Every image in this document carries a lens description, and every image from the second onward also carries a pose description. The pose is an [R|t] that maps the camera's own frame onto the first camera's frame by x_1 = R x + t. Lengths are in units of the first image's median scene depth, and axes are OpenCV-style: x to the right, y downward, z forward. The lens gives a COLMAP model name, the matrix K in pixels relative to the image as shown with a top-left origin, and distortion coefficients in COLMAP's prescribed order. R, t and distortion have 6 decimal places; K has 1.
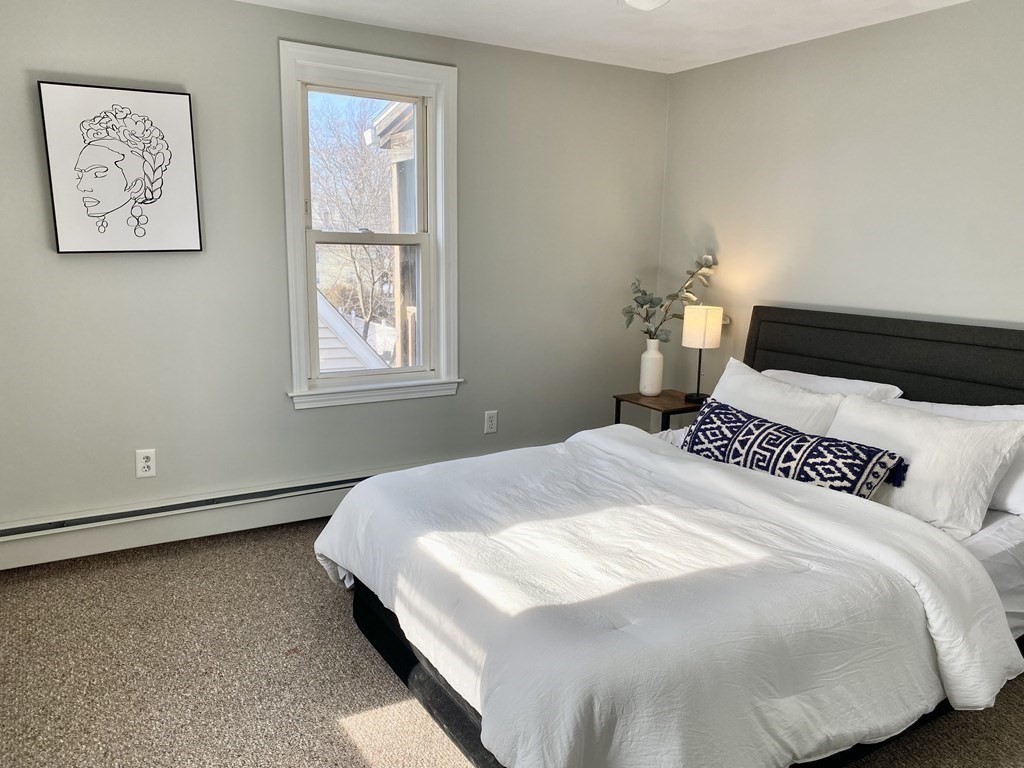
lens RADIAL K [[781.0, 0, 509.2], [0, 781.0, 385.3], [0, 0, 1]] dist [0.019409, -0.017087]
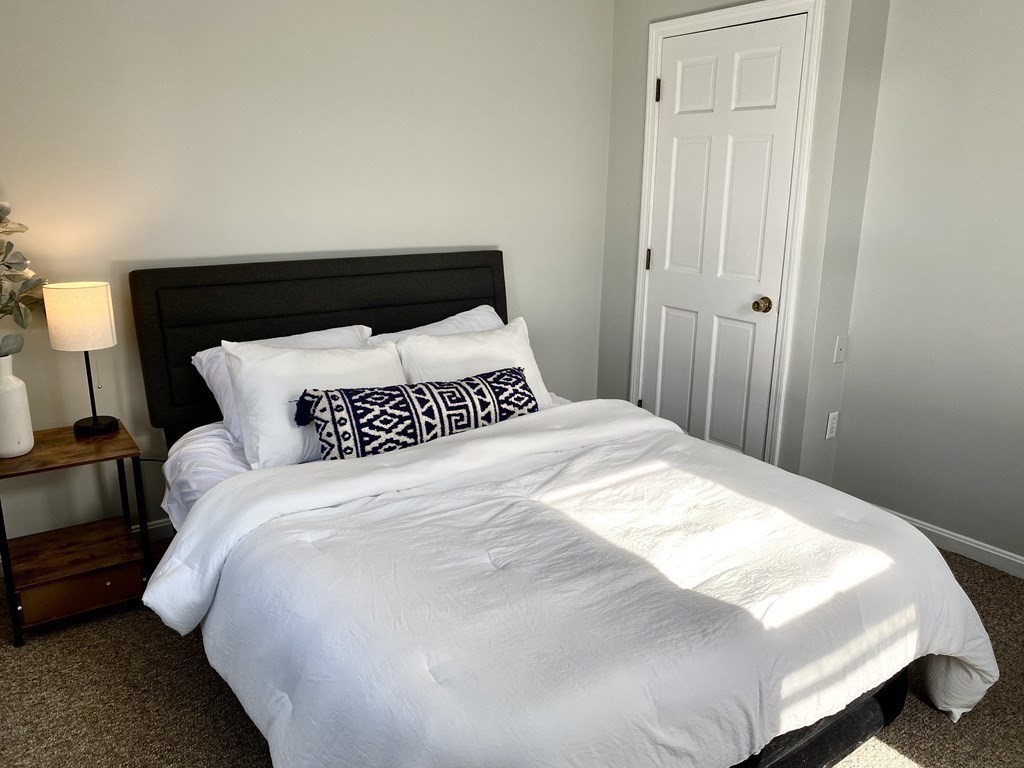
lens RADIAL K [[781.0, 0, 509.3], [0, 781.0, 382.9], [0, 0, 1]] dist [0.019409, -0.017087]
pose [[-0.083011, -0.272261, 0.958636, -0.558051], [0.169890, 0.944008, 0.282818, -0.197258], [-0.981961, 0.186340, -0.032109, 0.930799]]
